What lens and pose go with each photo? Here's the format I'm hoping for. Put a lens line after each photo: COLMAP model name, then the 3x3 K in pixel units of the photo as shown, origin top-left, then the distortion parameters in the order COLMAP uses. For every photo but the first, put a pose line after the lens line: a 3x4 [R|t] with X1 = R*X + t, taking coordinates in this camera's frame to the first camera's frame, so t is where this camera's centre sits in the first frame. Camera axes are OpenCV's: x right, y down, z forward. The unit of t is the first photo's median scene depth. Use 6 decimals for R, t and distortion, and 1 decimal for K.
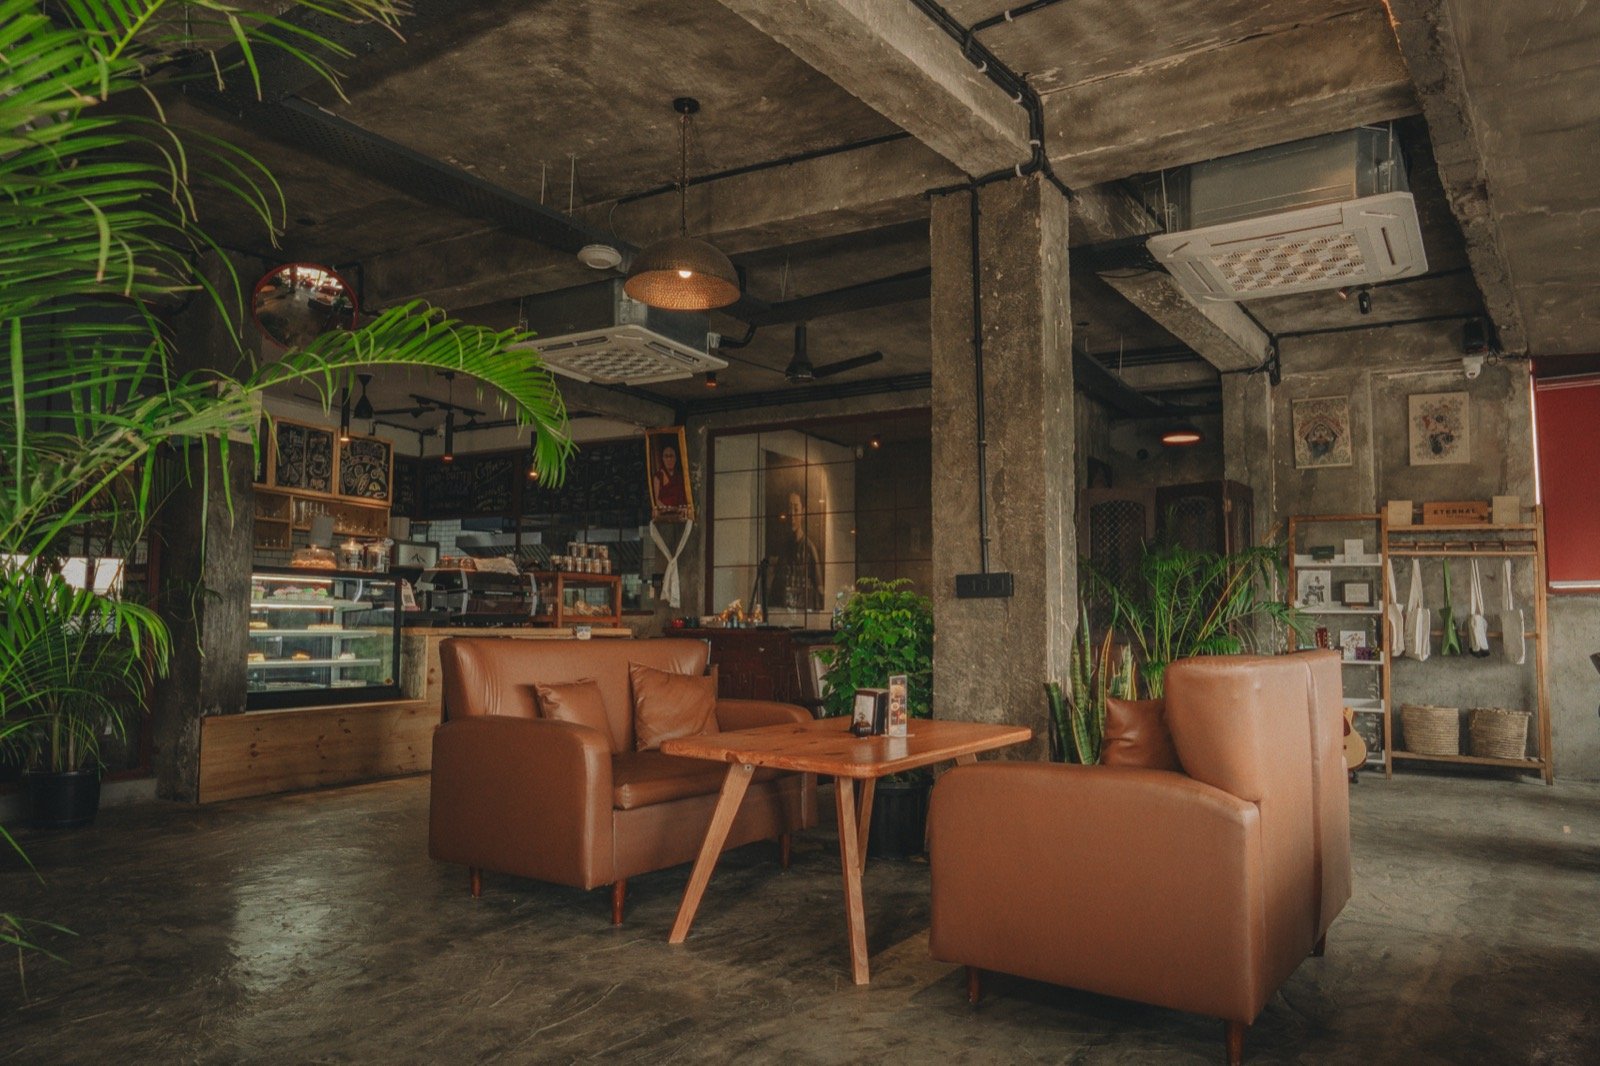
lens RADIAL K [[1058.8, 0, 817.0], [0, 1058.8, 540.3], [0, 0, 1]] dist [-0.023733, 0.030034]
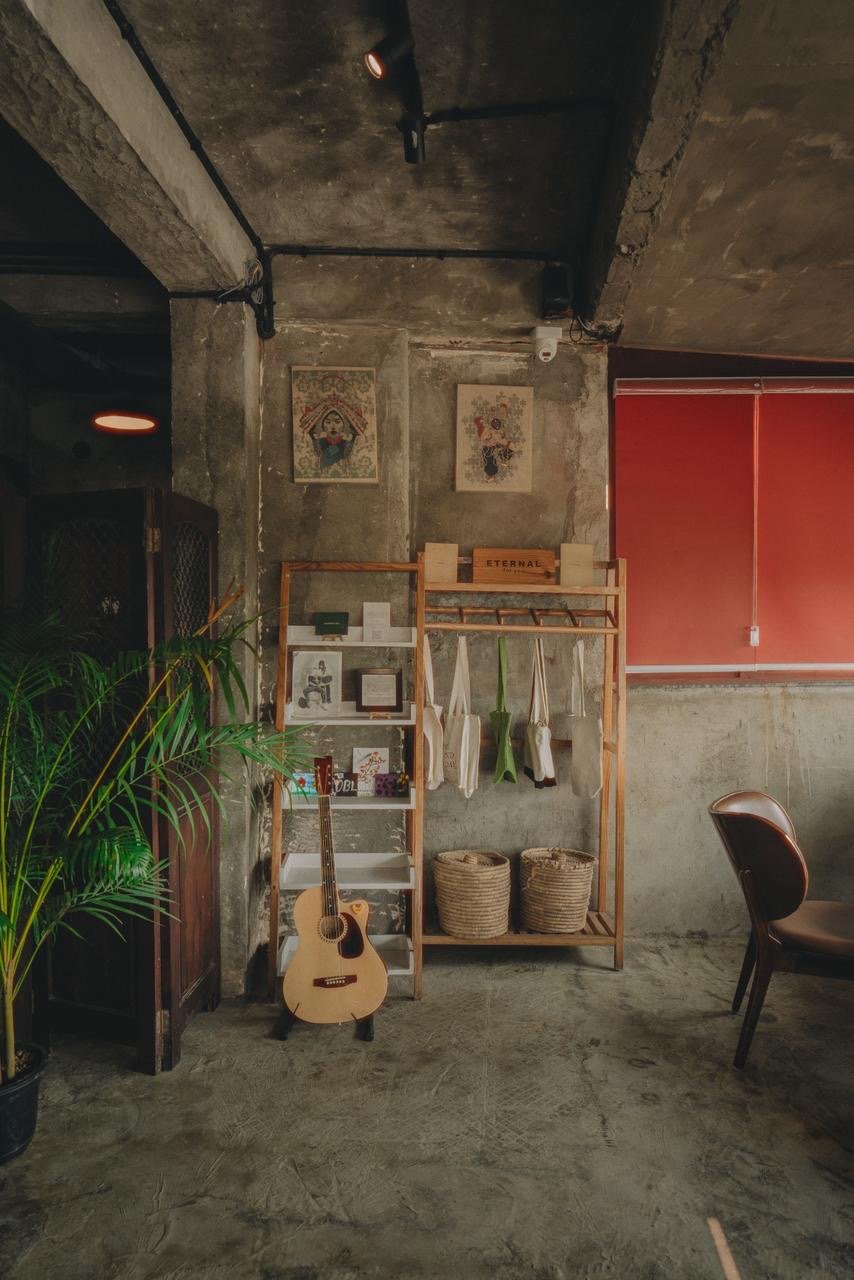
lens RADIAL K [[847.0, 0, 428.6], [0, 847.0, 635.7], [0, 0, 1]] dist [-0.023733, 0.030034]
pose [[0.859607, -0.012676, 0.510799, 0.278588], [-0.034662, 0.995943, 0.083047, -0.024011], [-0.509779, -0.089093, 0.855680, 0.552862]]
